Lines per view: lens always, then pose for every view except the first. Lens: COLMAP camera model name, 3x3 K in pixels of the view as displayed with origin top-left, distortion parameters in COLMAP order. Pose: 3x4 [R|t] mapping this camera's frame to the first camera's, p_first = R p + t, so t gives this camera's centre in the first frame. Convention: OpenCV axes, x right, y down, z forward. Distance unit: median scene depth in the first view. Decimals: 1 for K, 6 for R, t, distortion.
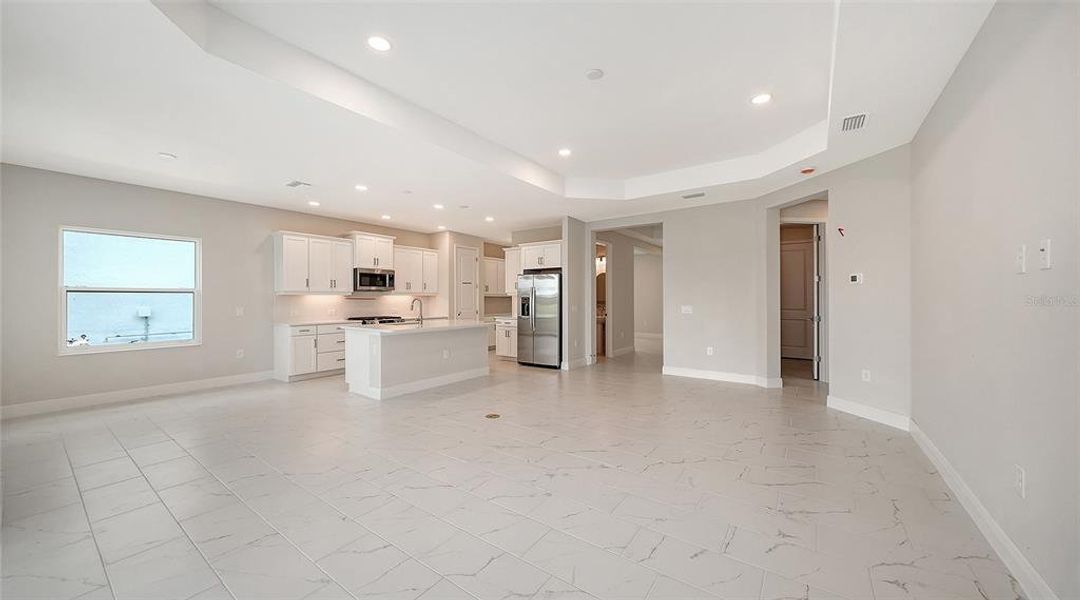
lens RADIAL K [[374.1, 0, 540.0], [0, 374.1, 300.0], [0, 0, 1]] dist [-0.000132, -0.000041]
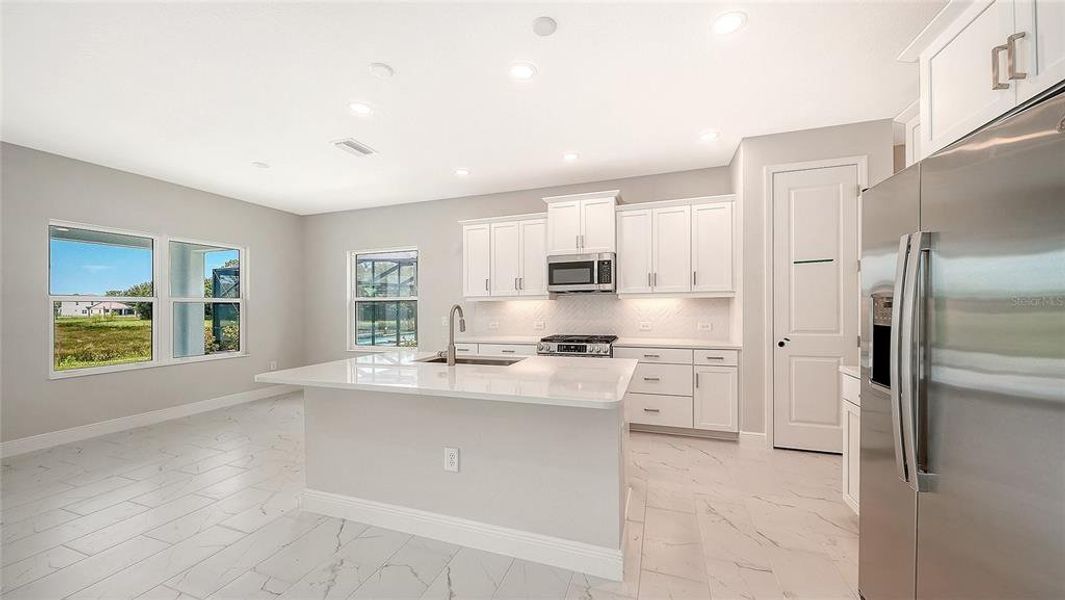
lens RADIAL K [[372.4, 0, 536.5], [0, 372.4, 303.5], [0, 0, 1]] dist [-0.000896, -0.000159]
pose [[0.289958, -0.005547, -0.957023, 0.097173], [0.000563, 0.999984, -0.005626, -0.004070], [0.957039, 0.001092, 0.289957, 0.801663]]
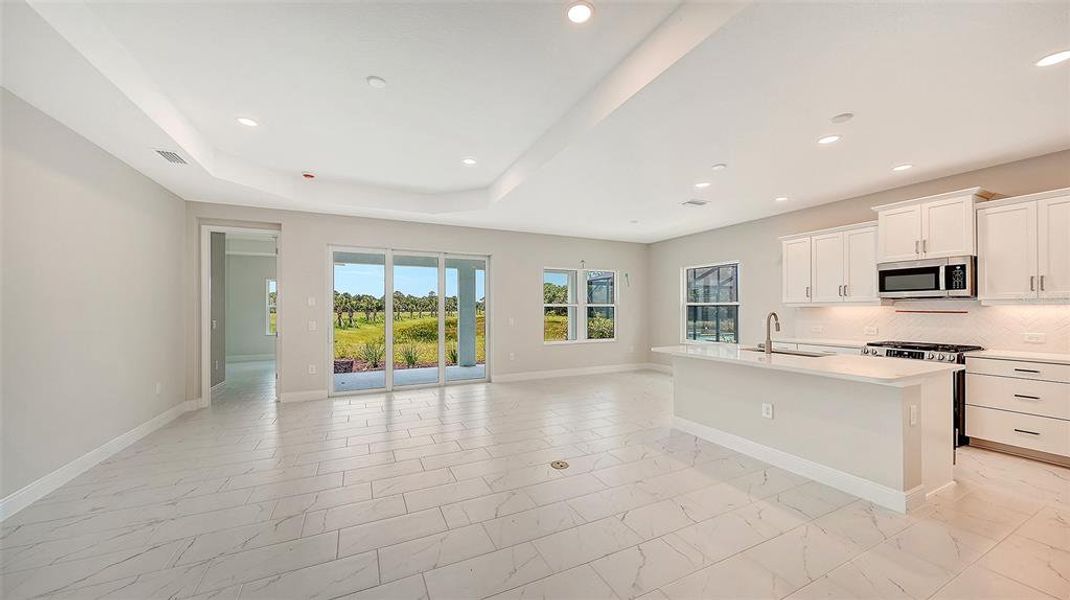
lens RADIAL K [[374.1, 0, 539.0], [0, 374.1, 303.5], [0, 0, 1]] dist [-0.000896, -0.000159]
pose [[-0.477571, -0.005270, -0.878577, 0.346411], [-0.001013, 0.999985, -0.005448, -0.013937], [0.878593, -0.001712, -0.477569, 0.795292]]
